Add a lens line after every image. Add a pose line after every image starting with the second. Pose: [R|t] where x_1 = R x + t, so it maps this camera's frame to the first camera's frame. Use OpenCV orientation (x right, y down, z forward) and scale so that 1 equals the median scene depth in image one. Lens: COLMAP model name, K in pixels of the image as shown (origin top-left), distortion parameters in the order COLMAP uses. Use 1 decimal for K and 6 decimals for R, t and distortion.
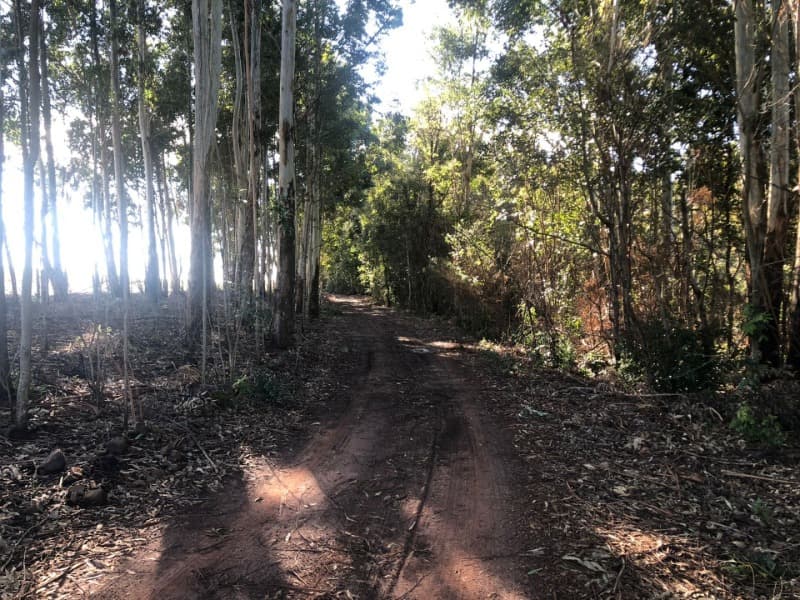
lens RADIAL K [[574.0, 0, 400.0], [0, 574.0, 300.0], [0, 0, 1]] dist [-0.006788, -0.005986]
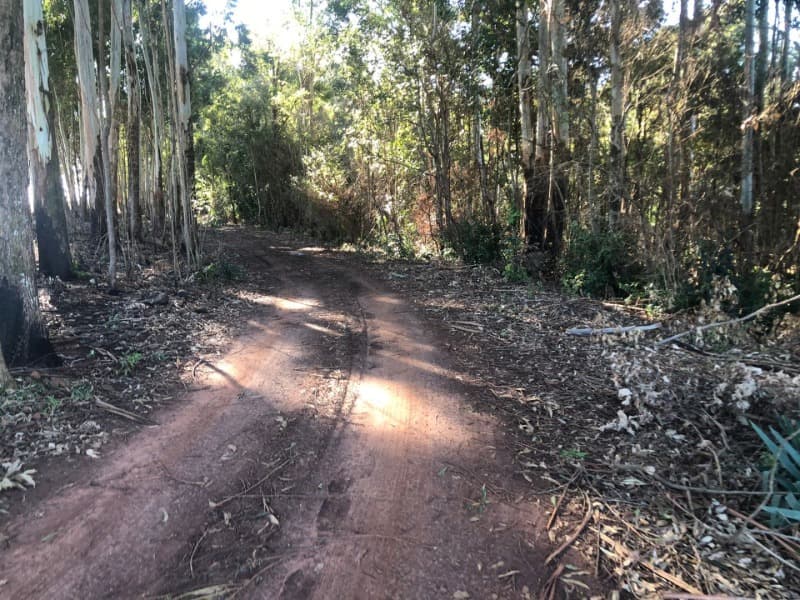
lens RADIAL K [[574.0, 0, 400.0], [0, 574.0, 300.0], [0, 0, 1]] dist [-0.006788, -0.005986]
pose [[0.956353, -0.074023, 0.282682, -0.100368], [0.031373, 0.987802, 0.152525, 0.001806], [-0.290524, -0.136999, 0.947010, -0.252506]]
